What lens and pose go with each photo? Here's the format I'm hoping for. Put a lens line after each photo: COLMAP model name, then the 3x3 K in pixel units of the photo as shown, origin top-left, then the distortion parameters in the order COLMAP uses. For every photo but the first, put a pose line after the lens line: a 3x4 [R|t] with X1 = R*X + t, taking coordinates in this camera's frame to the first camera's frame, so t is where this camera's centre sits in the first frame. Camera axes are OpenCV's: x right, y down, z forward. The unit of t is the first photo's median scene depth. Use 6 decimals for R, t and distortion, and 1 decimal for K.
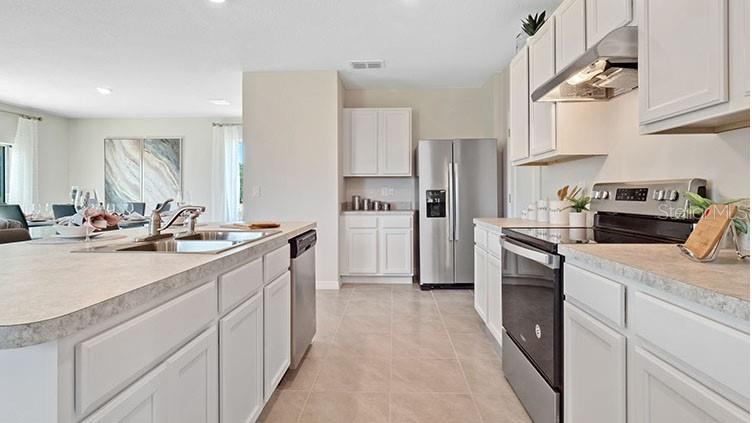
lens RADIAL K [[356.1, 0, 368.7], [0, 356.1, 194.5], [0, 0, 1]] dist [0.005127, -0.002610]
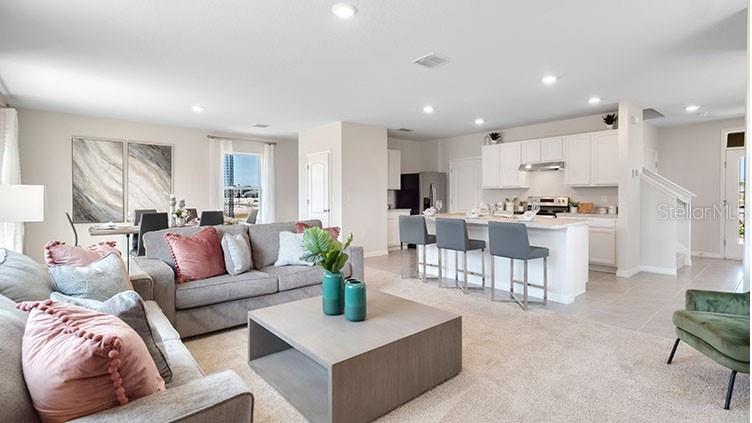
lens RADIAL K [[356.1, 0, 368.3], [0, 356.1, 199.2], [0, 0, 1]] dist [0.005127, -0.002610]
pose [[0.746663, -0.005198, 0.665182, -0.787893], [0.000882, 0.999976, 0.006824, -0.010346], [-0.665202, -0.004508, 0.746650, -0.139926]]
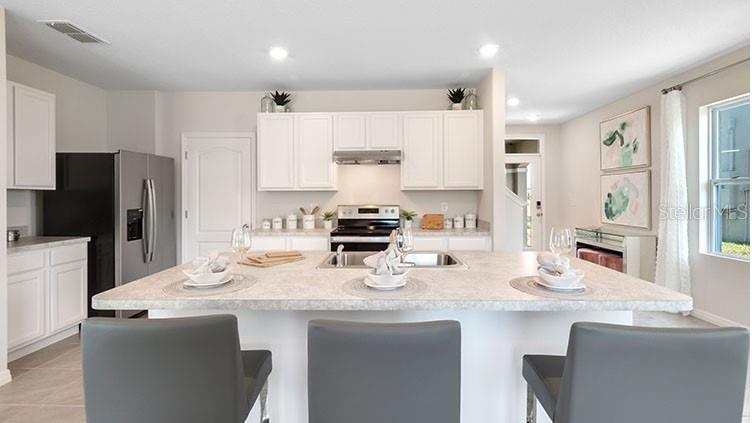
lens RADIAL K [[353.0, 0, 388.3], [0, 353.0, 199.5], [0, 0, 1]] dist [-0.015412, -0.000180]
pose [[-0.018703, -0.003611, 0.999819, -0.399910], [0.004343, 0.999984, 0.003692, -0.020914], [-0.999816, 0.004411, -0.018687, 0.230003]]
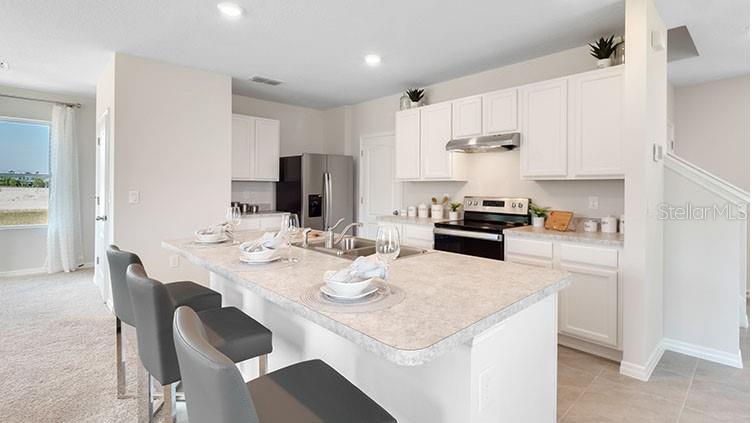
lens RADIAL K [[353.0, 0, 371.8], [0, 353.0, 188.1], [0, 0, 1]] dist [-0.015412, -0.000180]
pose [[0.709739, 0.004069, 0.704453, -0.307367], [-0.007548, 0.999970, 0.001828, -0.022631], [-0.704425, -0.006614, 0.709748, 0.004500]]
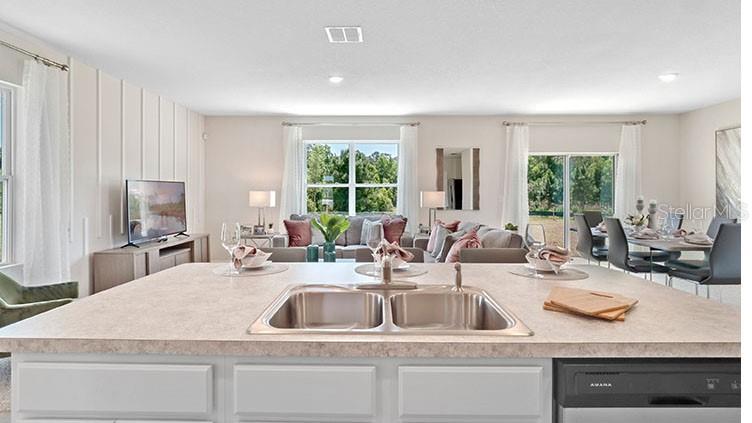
lens RADIAL K [[385.3, 0, 372.4], [0, 385.3, 199.4], [0, 0, 1]] dist [-0.024701, 0.002721]
pose [[0.028708, 0.014782, -0.999479, 0.070658], [0.006656, 0.999866, 0.014979, -0.023752], [0.999566, -0.007082, 0.028606, 0.222372]]
